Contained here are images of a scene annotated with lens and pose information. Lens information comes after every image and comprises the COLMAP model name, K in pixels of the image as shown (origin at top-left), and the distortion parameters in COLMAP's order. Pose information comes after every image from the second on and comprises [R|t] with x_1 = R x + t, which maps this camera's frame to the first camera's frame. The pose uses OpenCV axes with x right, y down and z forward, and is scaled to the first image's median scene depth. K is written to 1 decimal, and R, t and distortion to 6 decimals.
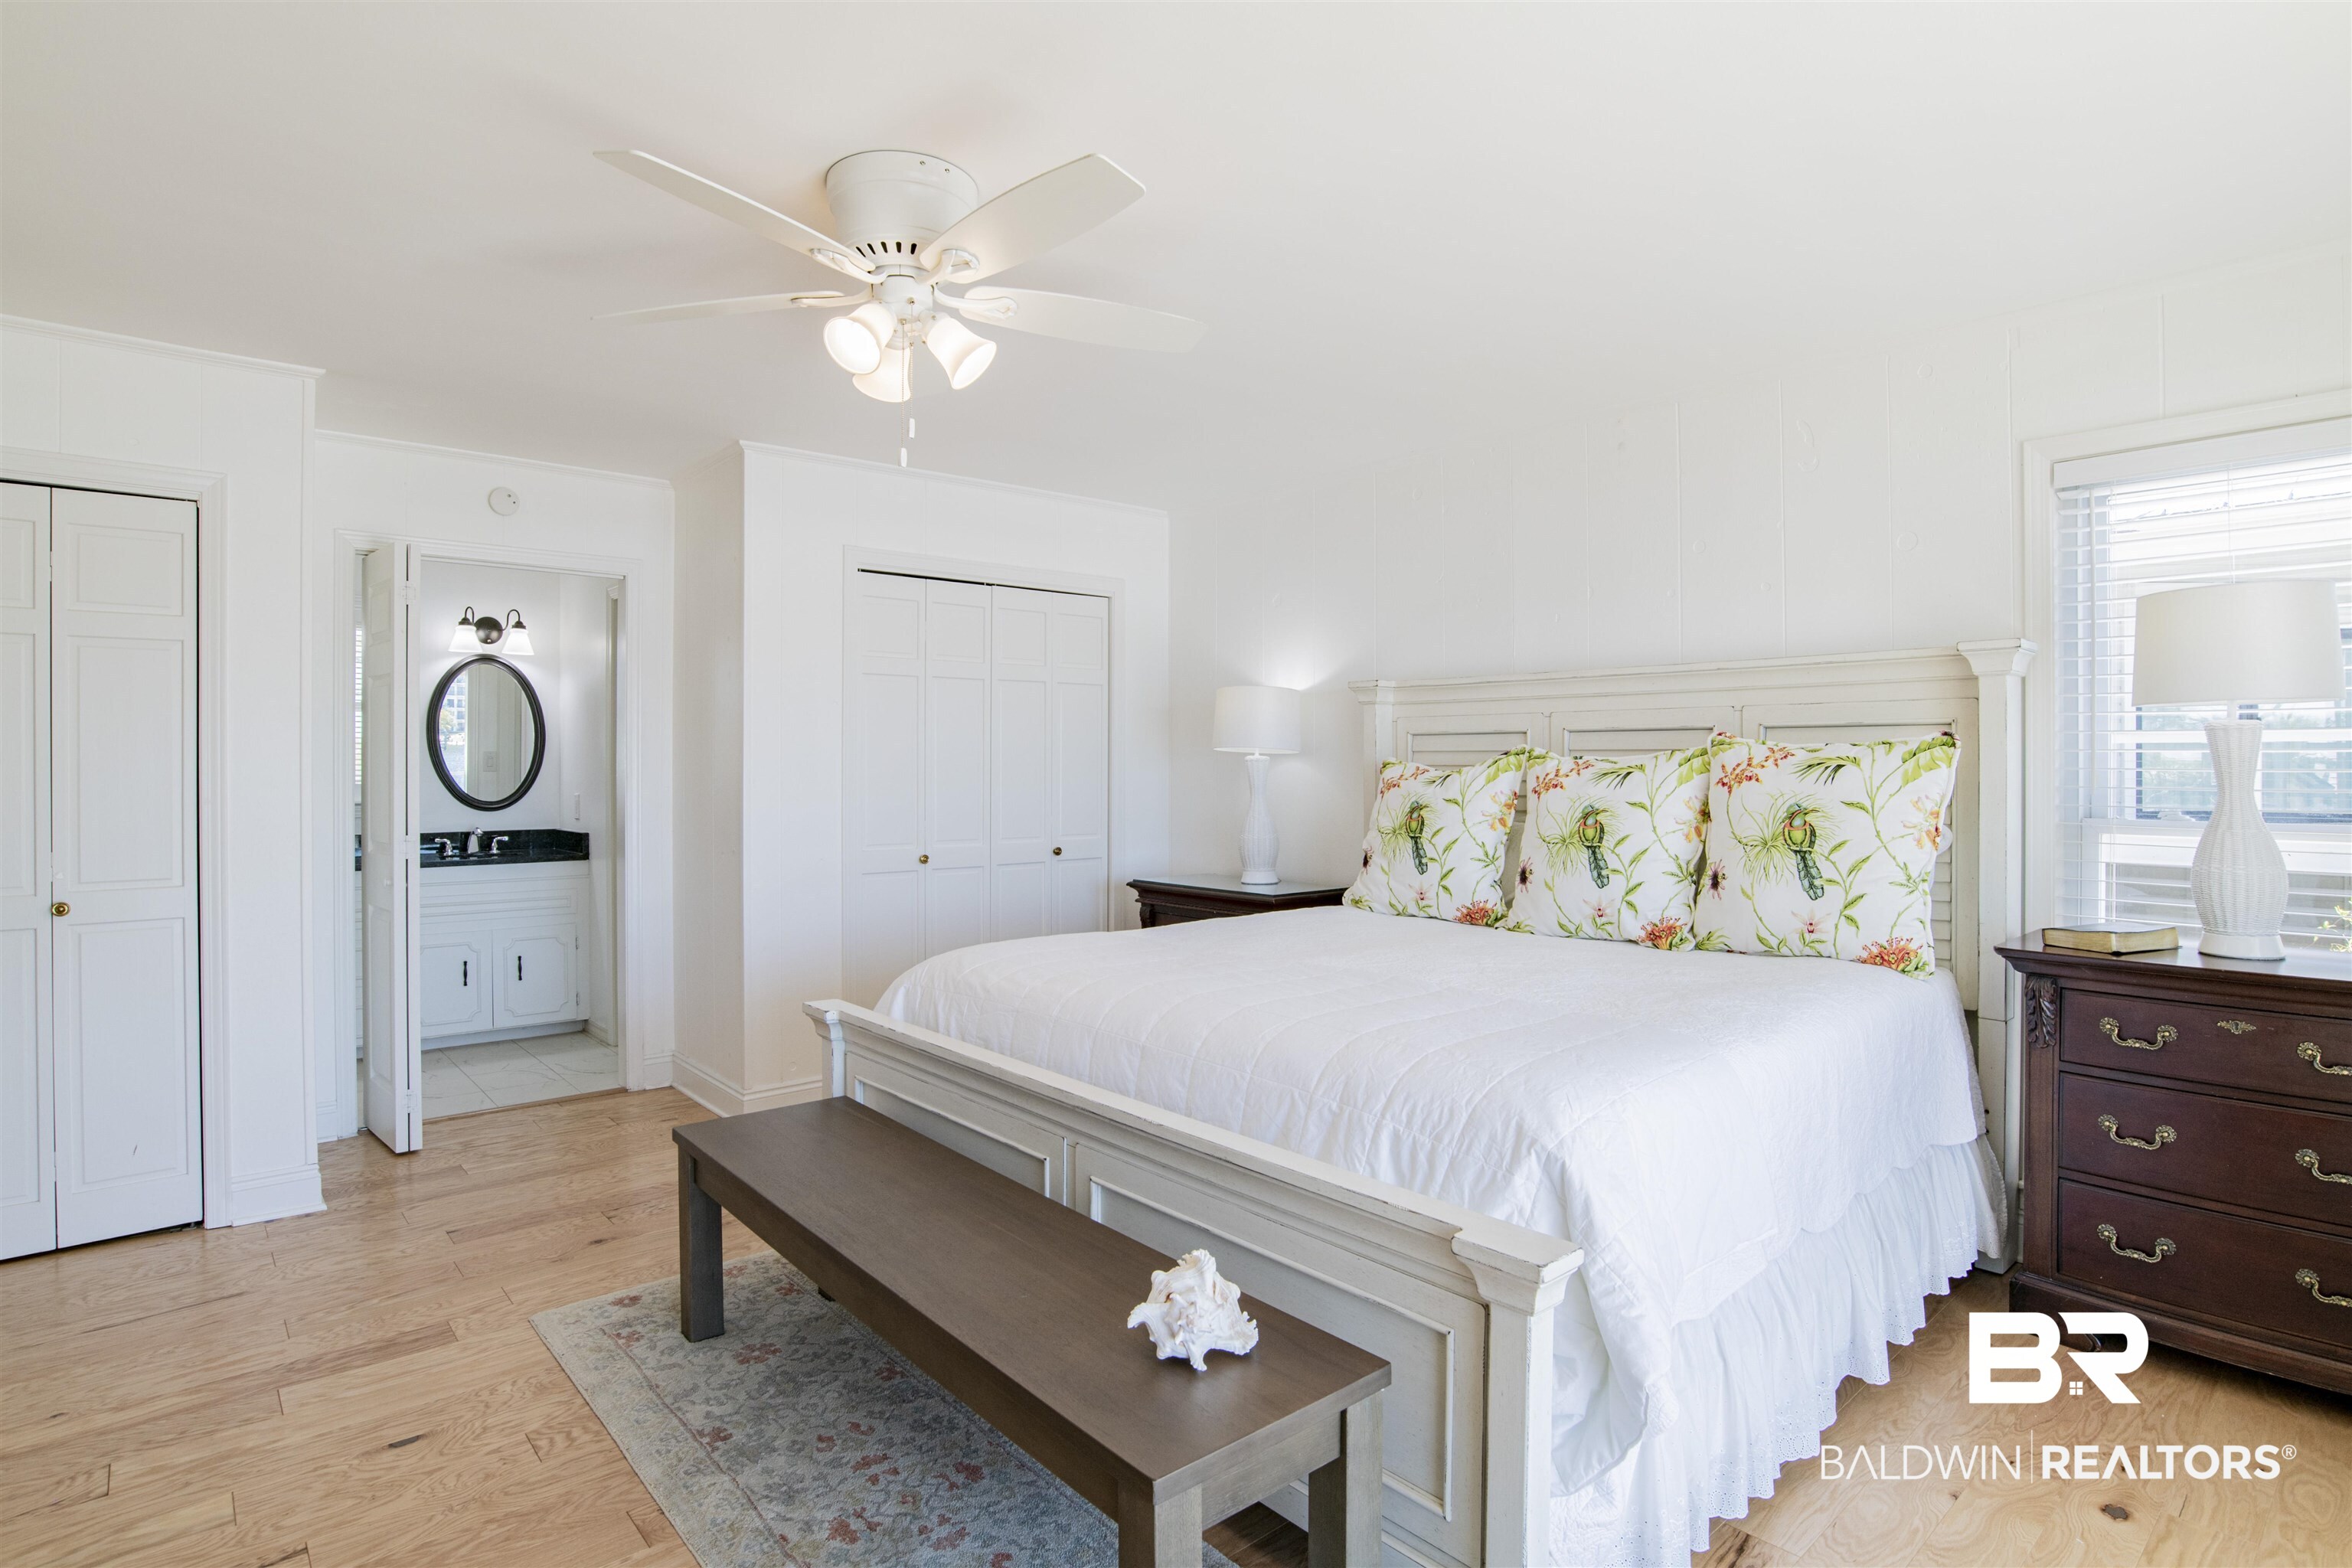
lens RADIAL K [[1219.8, 0, 1189.8], [0, 1219.8, 769.3], [0, 0, 1]] dist [-0.048529, 0.009744]
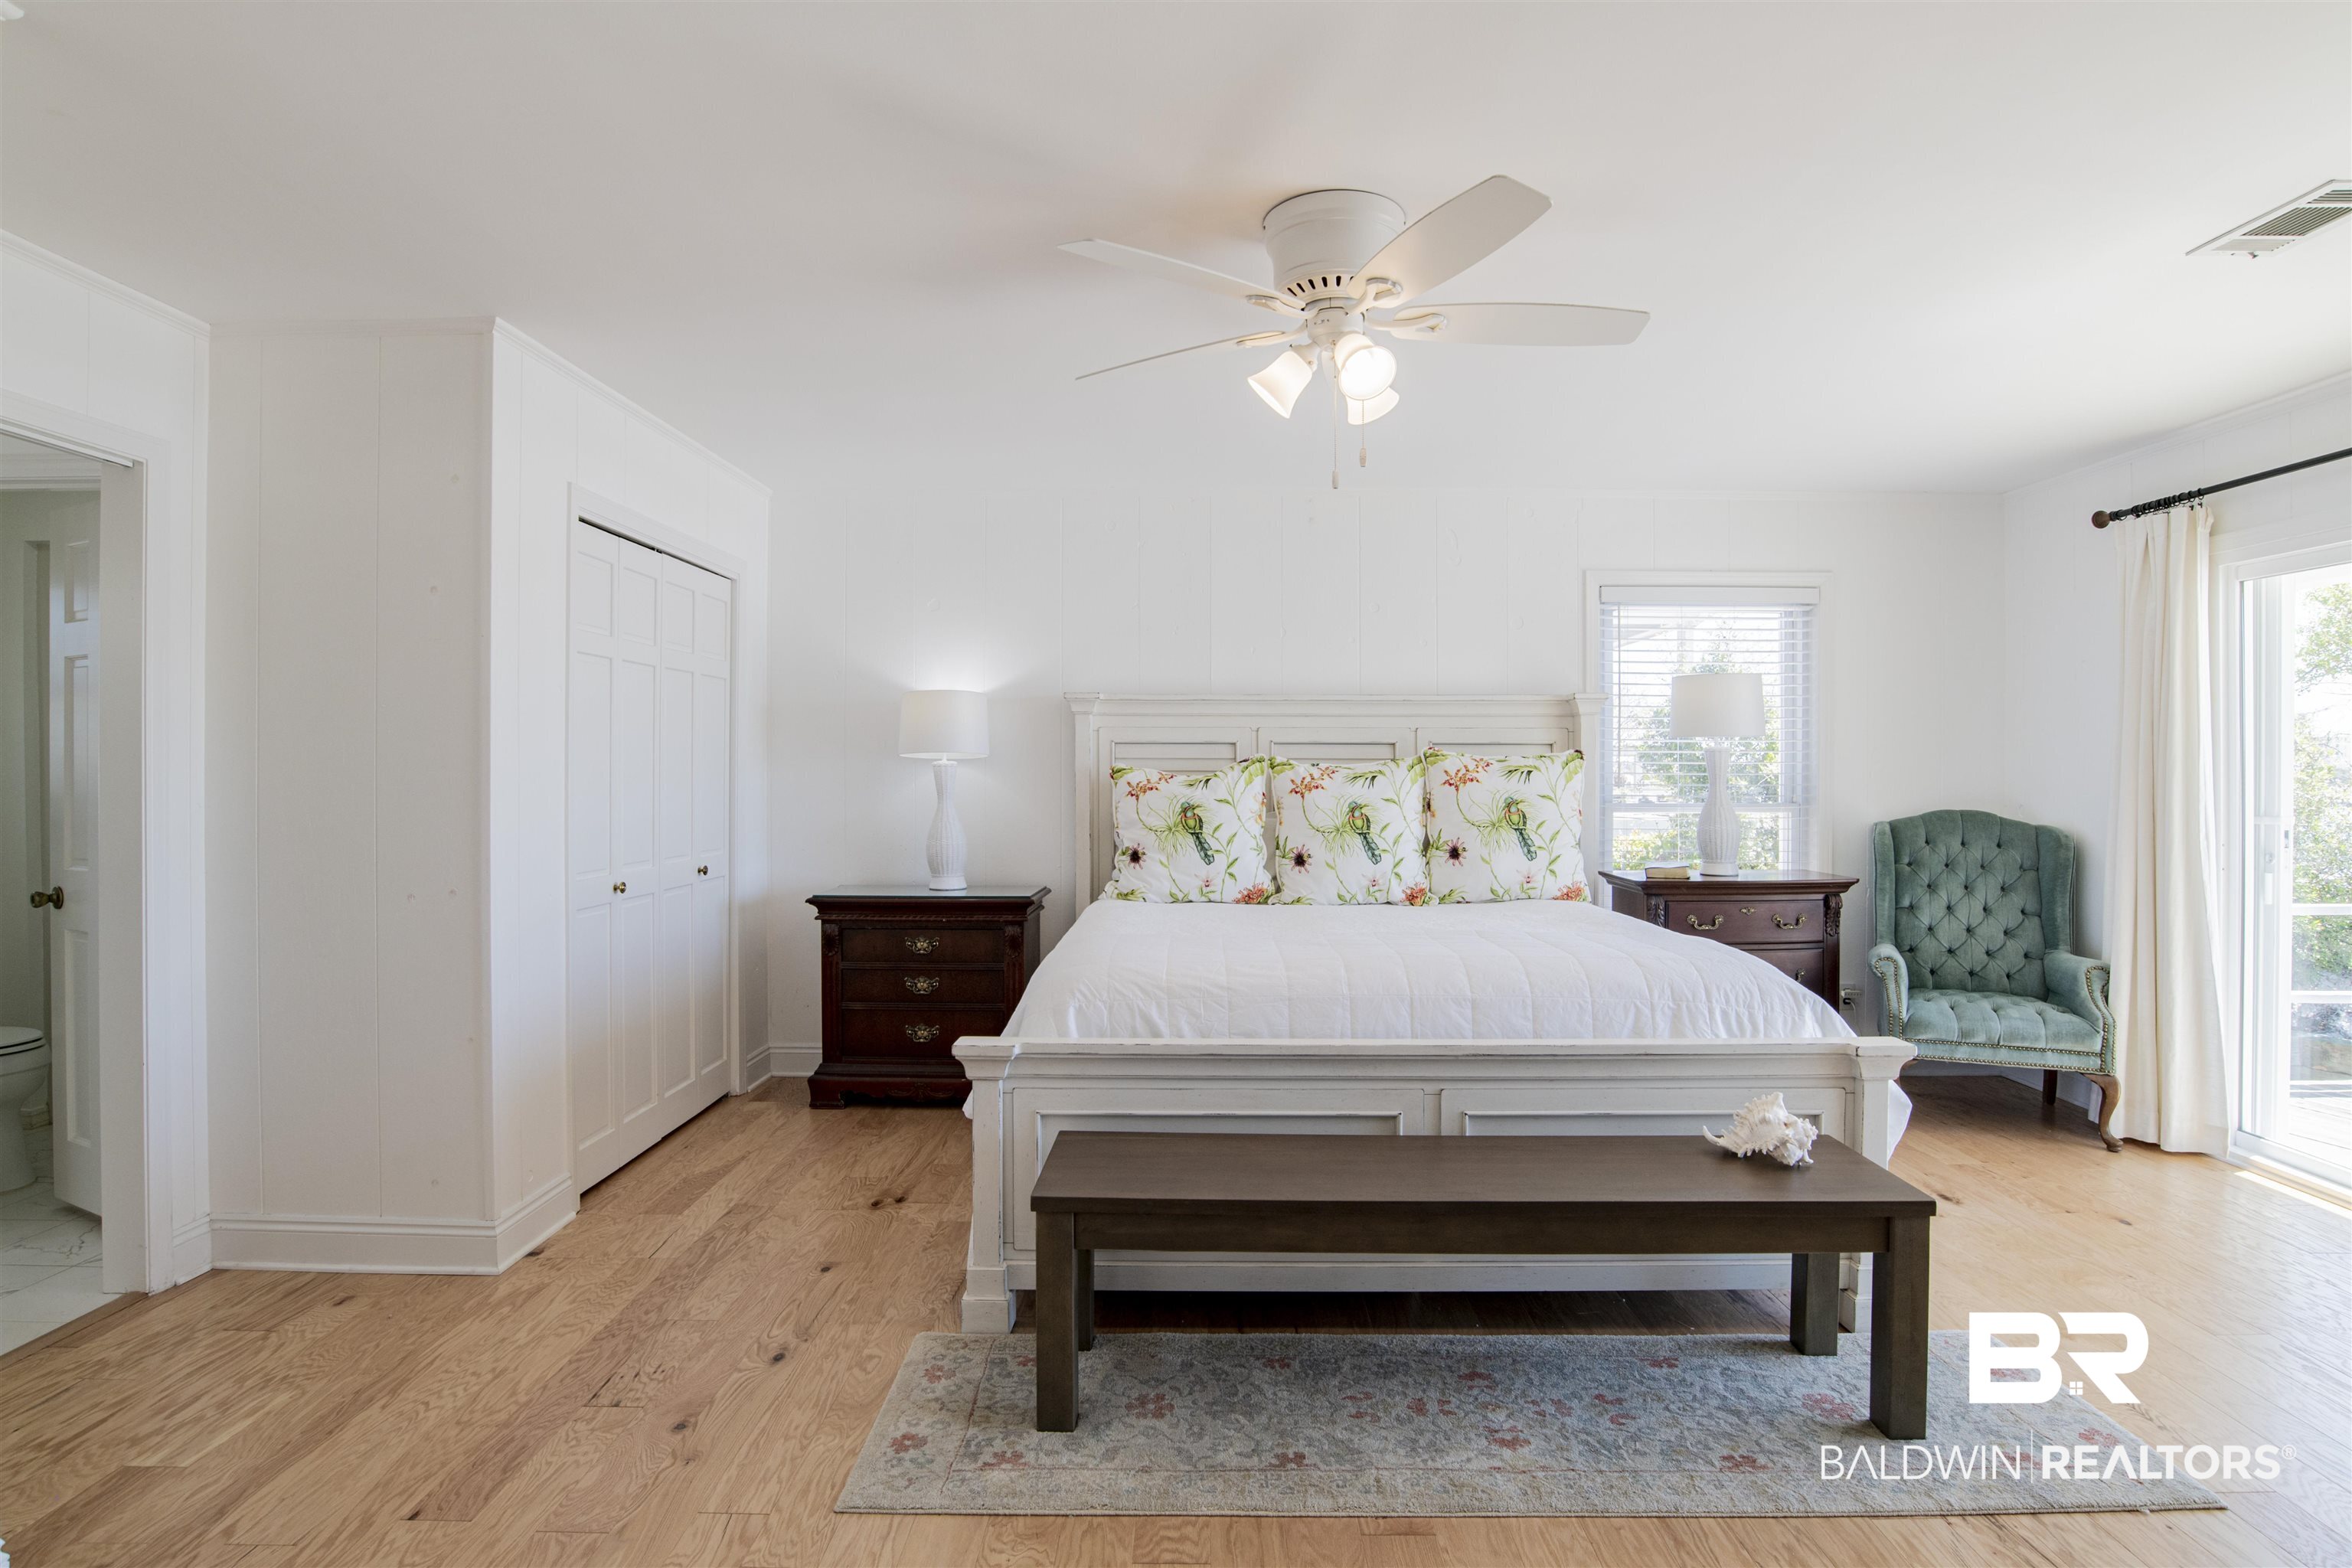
lens RADIAL K [[1219.8, 0, 1197.2], [0, 1219.8, 777.7], [0, 0, 1]] dist [-0.048529, 0.009744]
pose [[0.659644, -0.003261, 0.751571, -0.792682], [0.001566, 0.999994, 0.002964, -0.000176], [-0.751577, -0.000779, 0.659645, 0.276702]]
